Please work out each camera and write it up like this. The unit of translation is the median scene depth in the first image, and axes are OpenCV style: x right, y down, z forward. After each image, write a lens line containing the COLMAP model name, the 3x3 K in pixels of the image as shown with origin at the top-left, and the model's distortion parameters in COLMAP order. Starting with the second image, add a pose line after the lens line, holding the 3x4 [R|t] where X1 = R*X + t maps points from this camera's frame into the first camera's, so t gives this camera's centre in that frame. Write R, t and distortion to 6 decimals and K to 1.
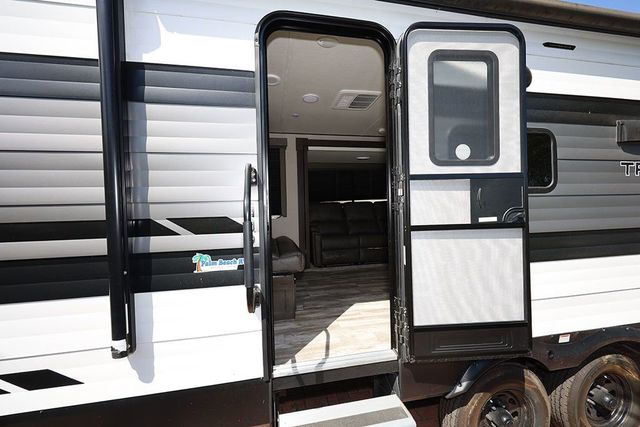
lens RADIAL K [[257.1, 0, 320.0], [0, 257.1, 213.5], [0, 0, 1]] dist [0.000133, -0.000116]
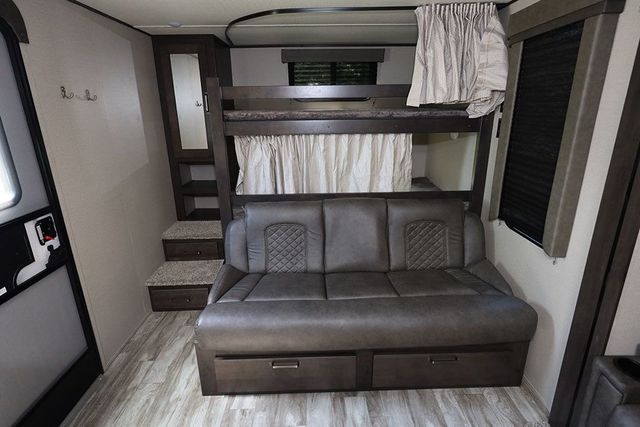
lens RADIAL K [[331.9, 0, 320.0], [0, 331.9, 213.5], [0, 0, 1]] dist [0.001714, 0.000472]
pose [[-0.167149, 0.315649, -0.934038, 0.281506], [0.022401, 0.948337, 0.316473, -0.173448], [0.985677, 0.031974, -0.165584, 0.780229]]
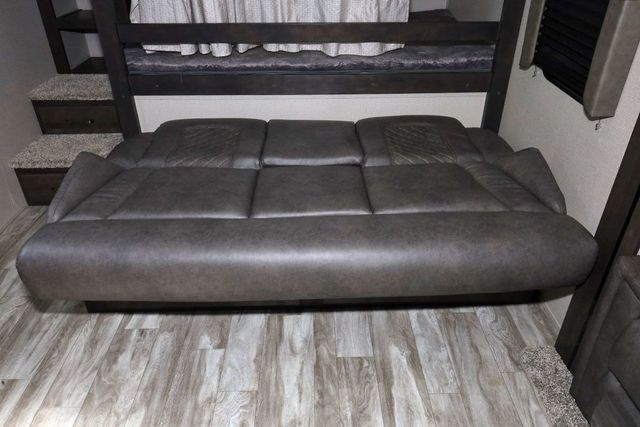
lens RADIAL K [[472.6, 0, 325.2], [0, 472.6, 213.2], [0, 0, 1]] dist [-0.009185, -0.002197]
pose [[-0.159036, 0.543362, -0.824297, 0.252711], [0.003787, 0.835253, 0.549853, -0.129630], [0.987266, 0.084325, -0.134893, 0.841829]]
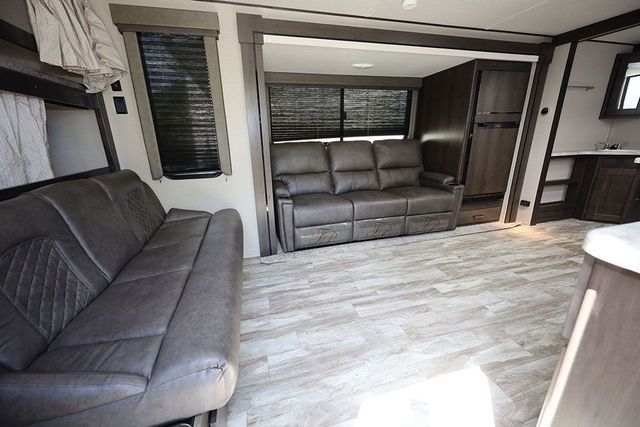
lens RADIAL K [[257.1, 0, 320.0], [0, 257.1, 213.5], [0, 0, 1]] dist [0.000133, -0.000116]
pose [[0.996464, -0.017138, 0.082255, 0.017775], [-0.007558, 0.956723, 0.290901, -0.072764], [-0.083681, -0.290494, 0.953211, 0.409718]]
